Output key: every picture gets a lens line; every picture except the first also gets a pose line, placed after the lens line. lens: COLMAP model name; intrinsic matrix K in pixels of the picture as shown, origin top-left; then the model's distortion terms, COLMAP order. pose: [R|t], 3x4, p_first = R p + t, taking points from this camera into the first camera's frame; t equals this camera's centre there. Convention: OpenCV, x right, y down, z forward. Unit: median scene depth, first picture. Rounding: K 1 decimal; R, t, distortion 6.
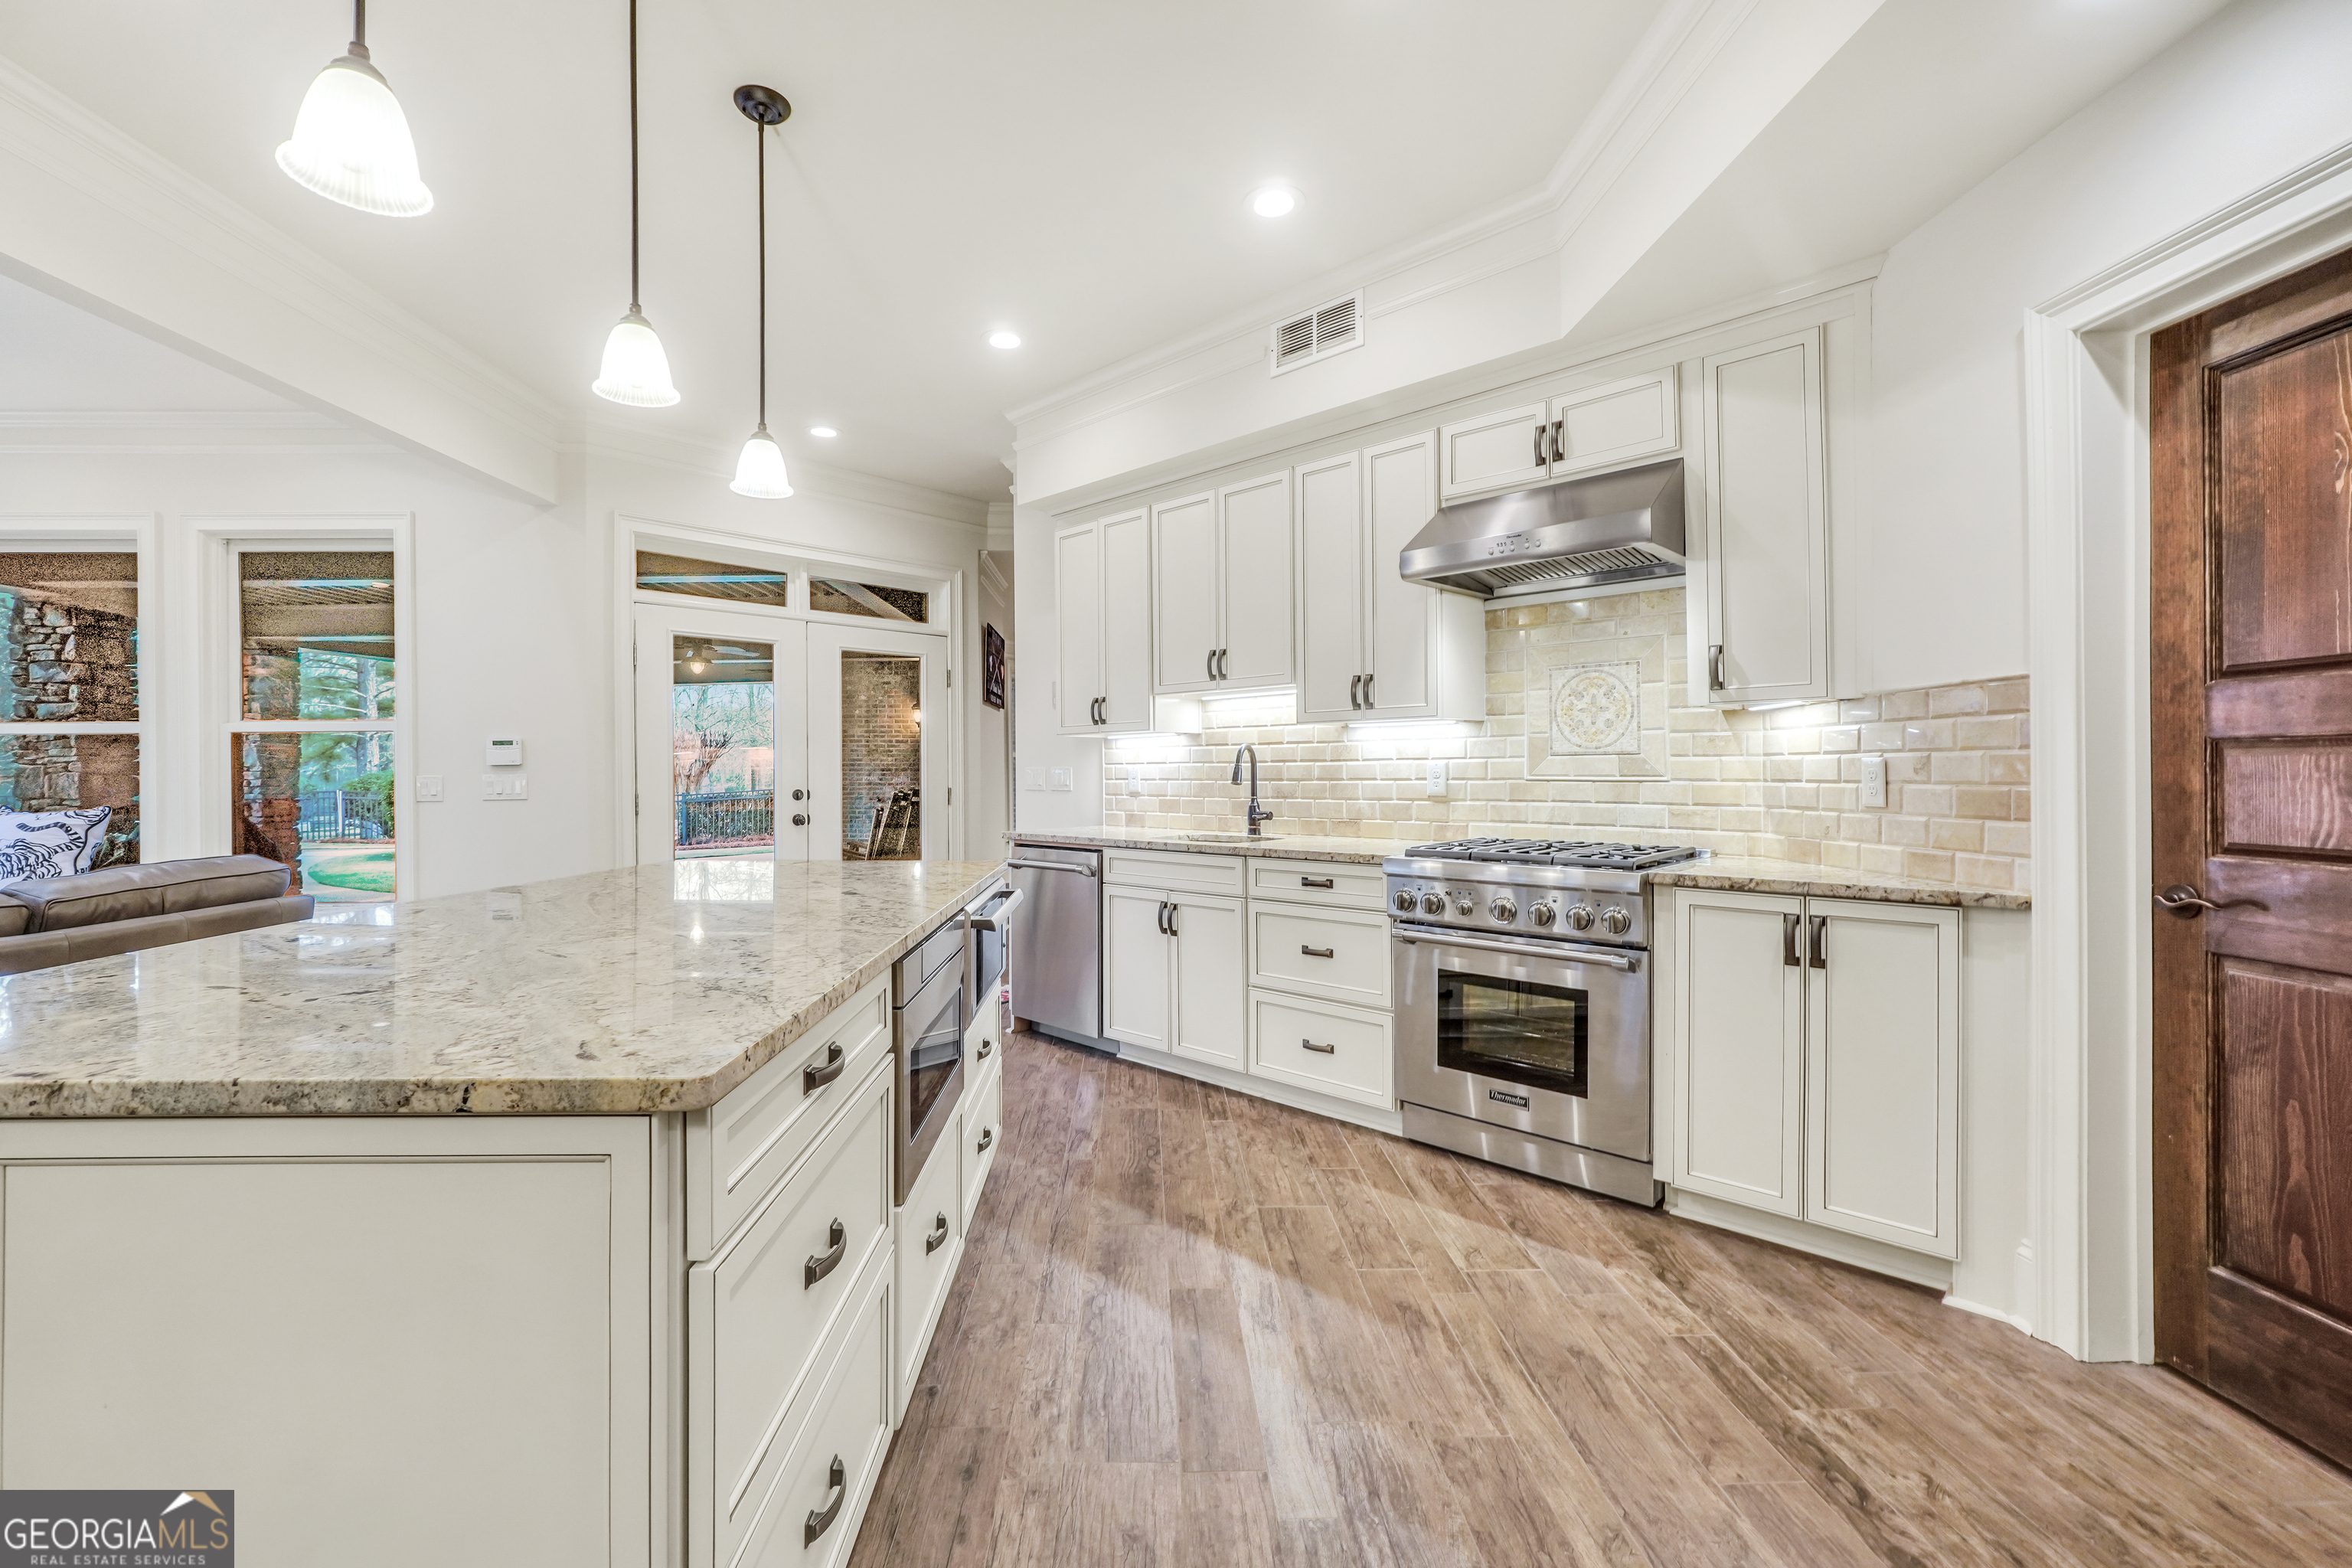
lens RADIAL K [[990.2, 0, 1165.3], [0, 990.2, 786.9], [0, 0, 1]] dist [-0.018829, 0.006366]
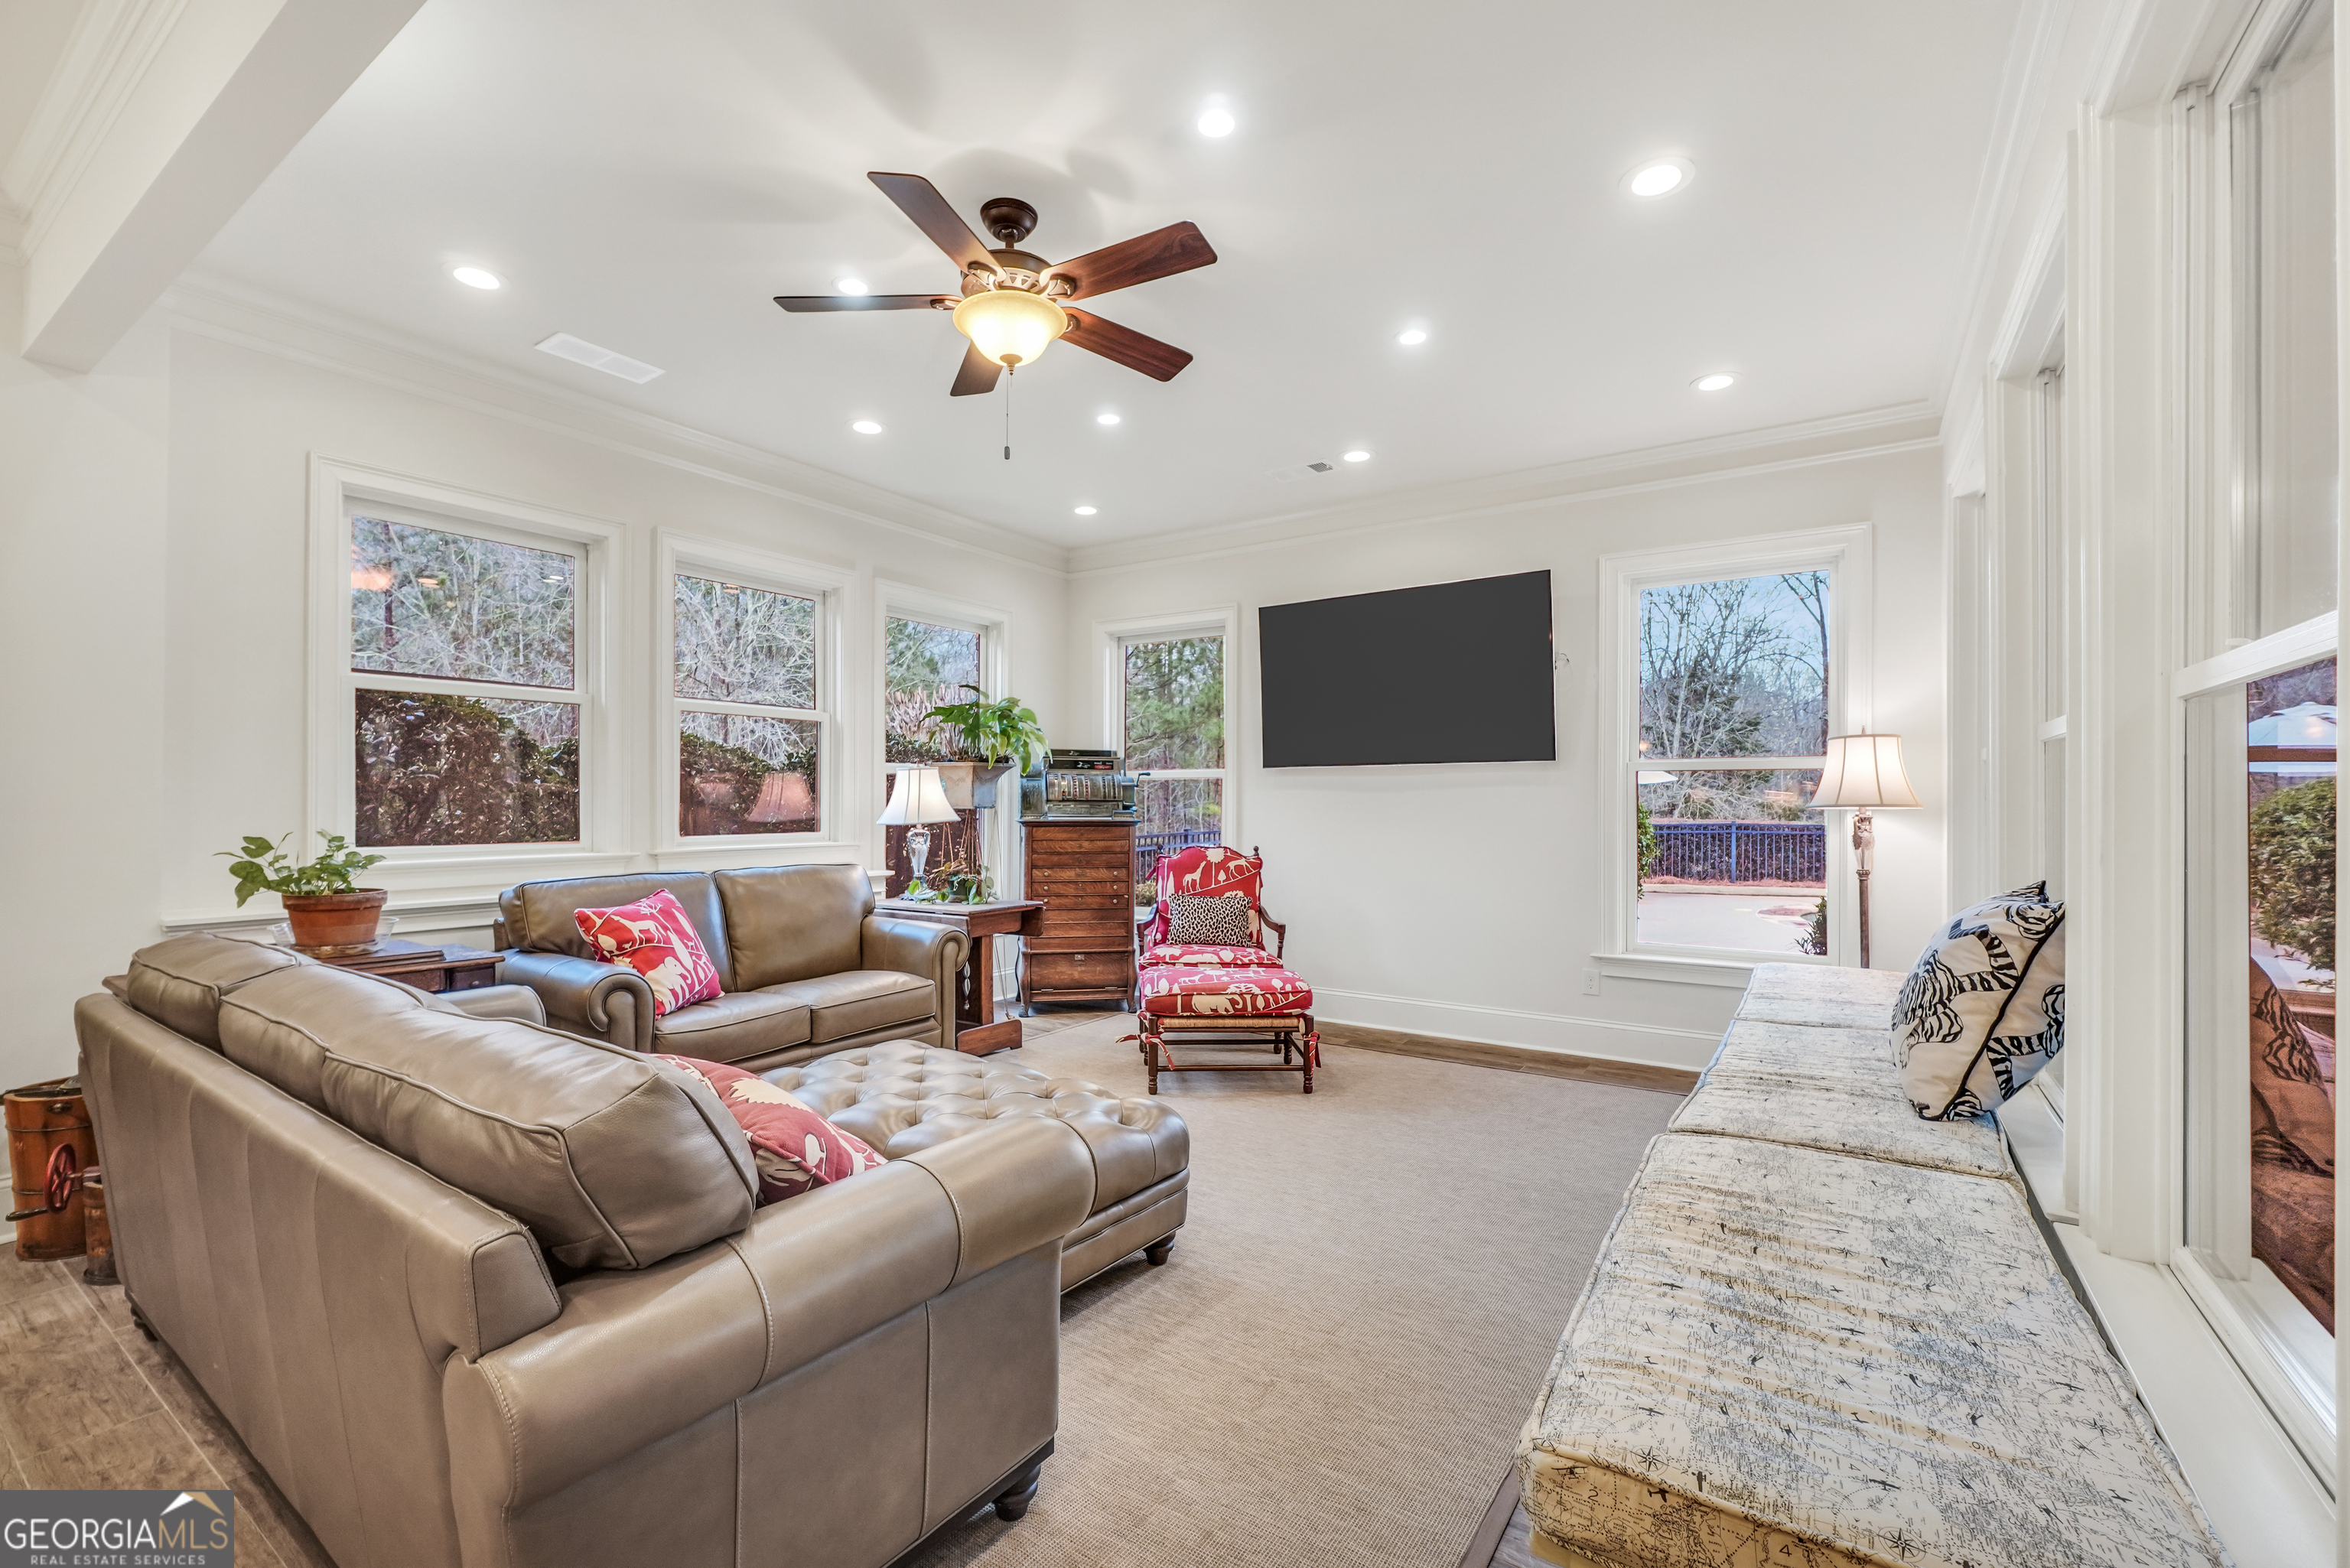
lens RADIAL K [[989.3, 0, 1164.3], [0, 989.3, 786.9], [0, 0, 1]] dist [-0.018829, 0.006366]
pose [[-0.575585, -0.008069, -0.817702, -0.449622], [-0.014115, 0.999900, 0.000069, -0.019531], [0.817620, 0.011581, -0.575641, 0.796269]]
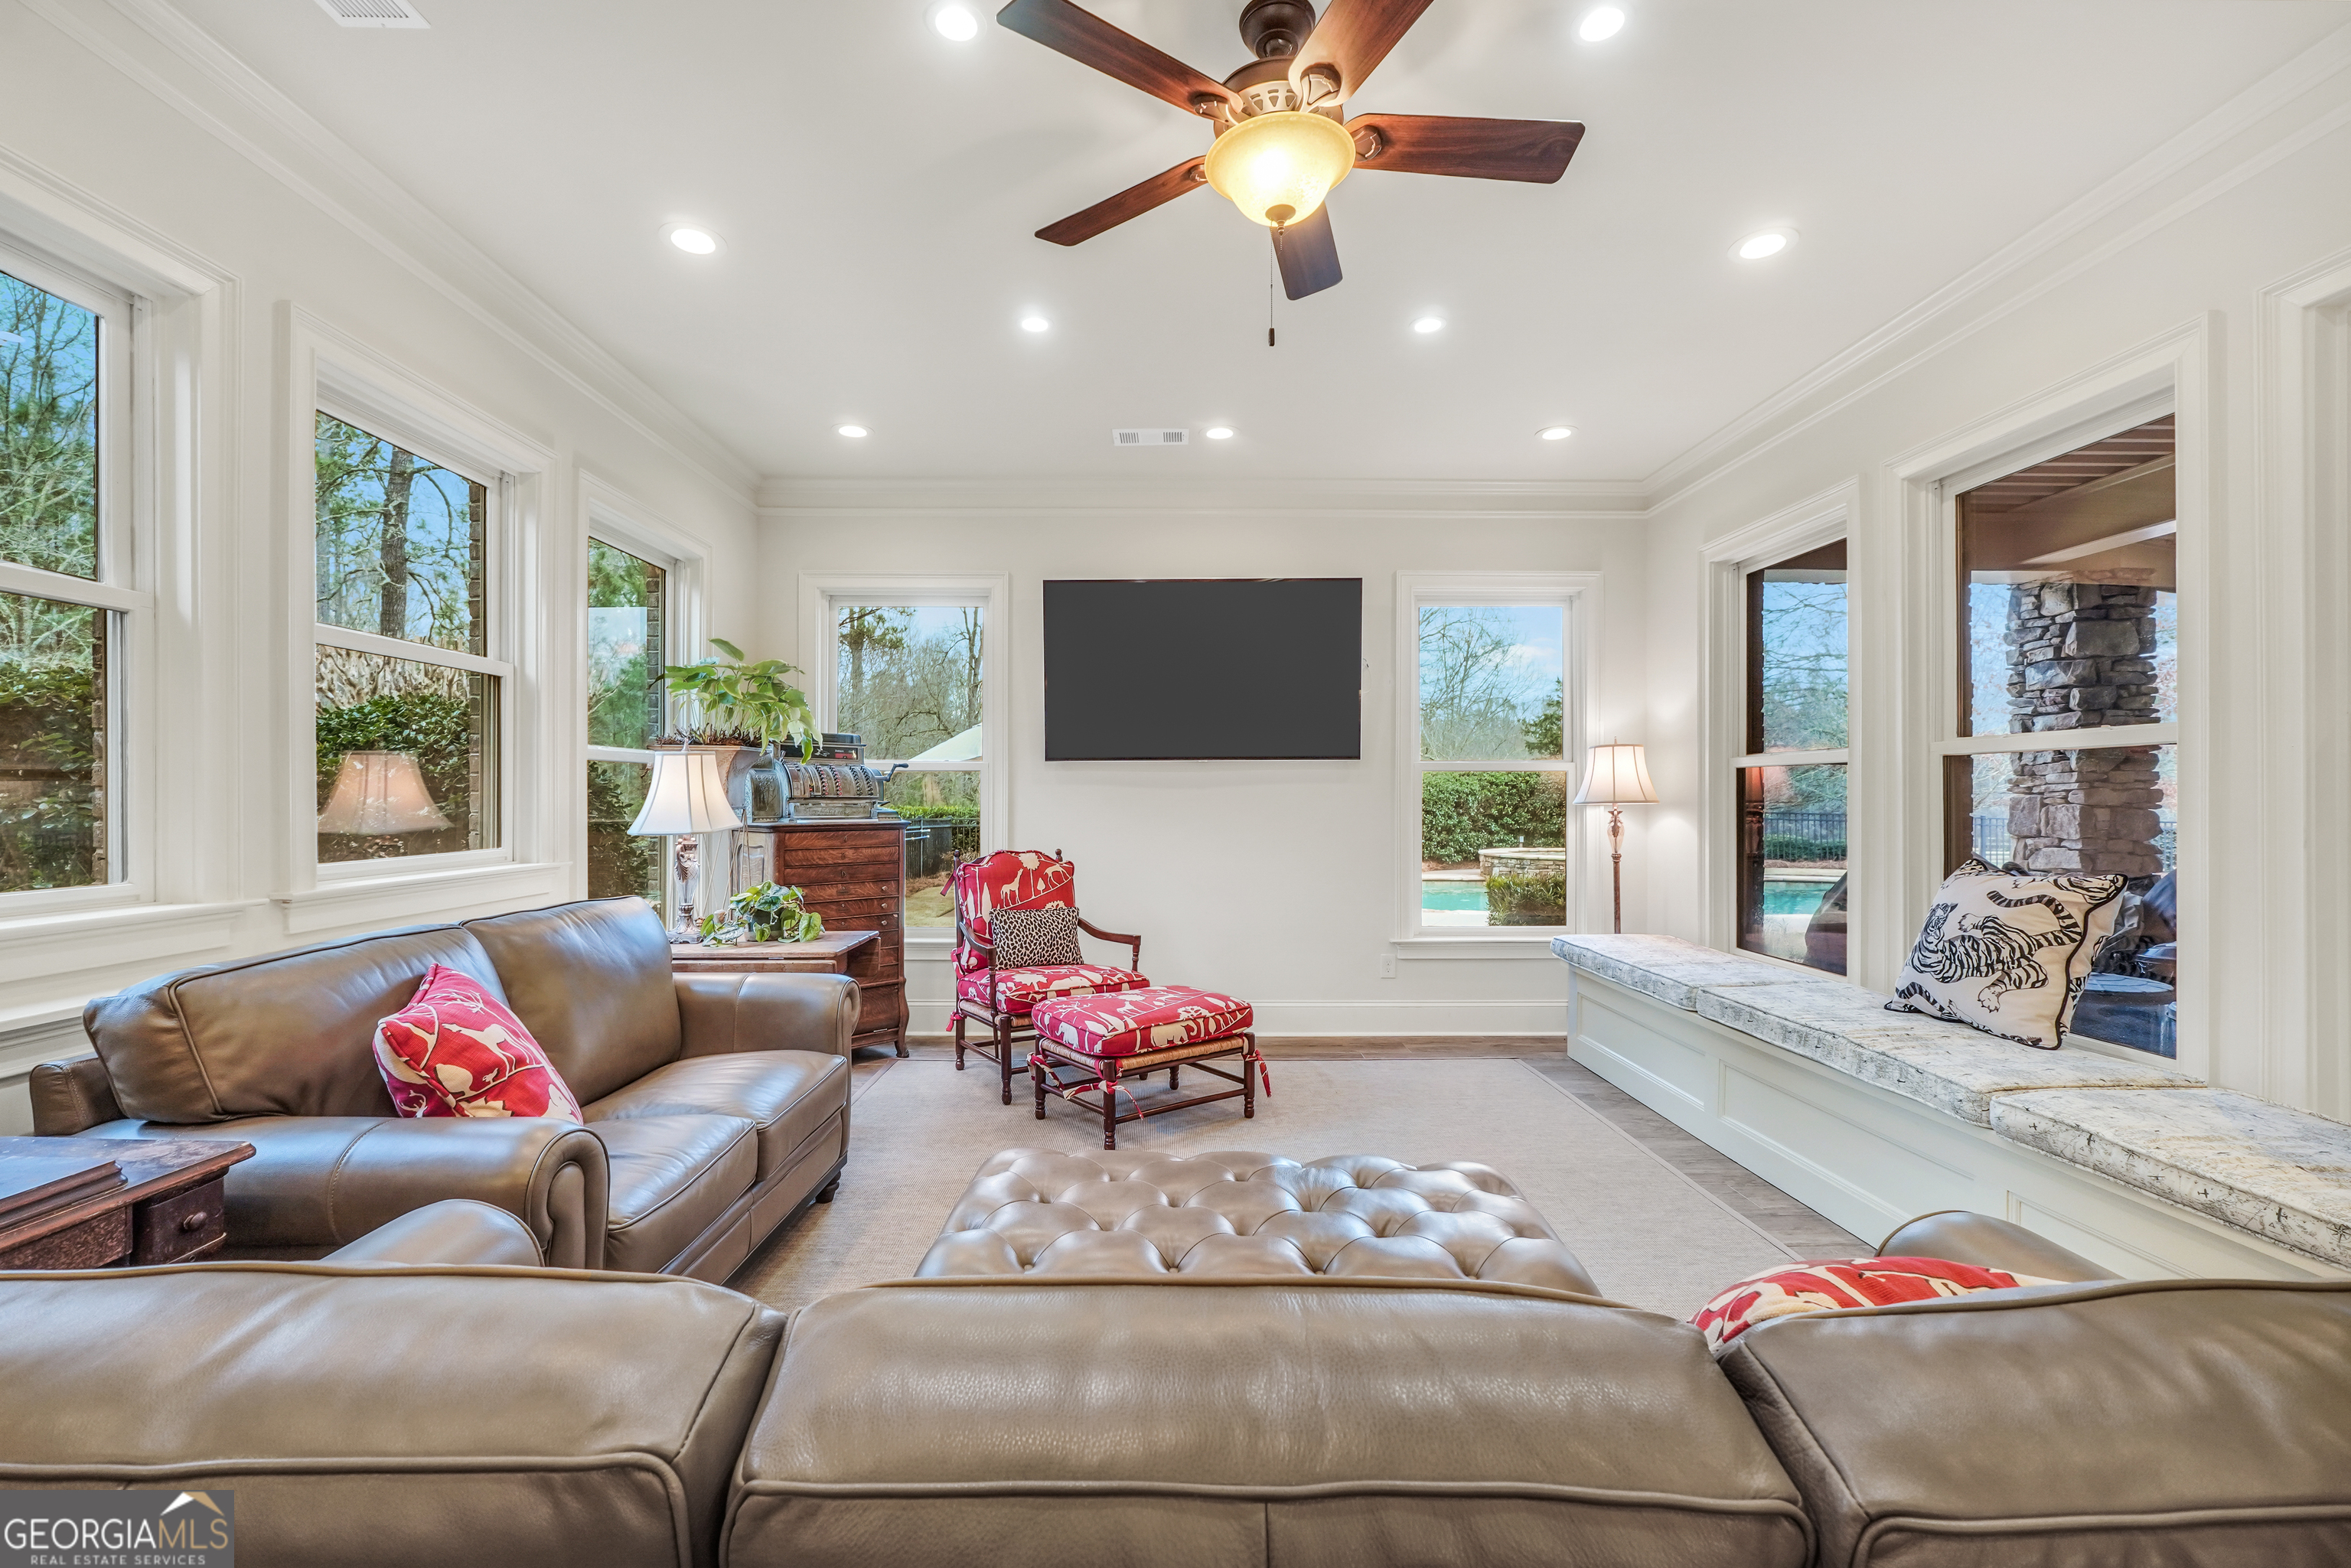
lens RADIAL K [[984.1, 0, 1175.5], [0, 984.1, 784.0], [0, 0, 1]] dist [-0.013696, 0.000740]
pose [[-0.019085, -0.007481, -0.999790, -0.439876], [-0.019163, 0.999791, -0.007115, -0.014813], [0.999634, 0.019024, -0.019224, 0.399679]]
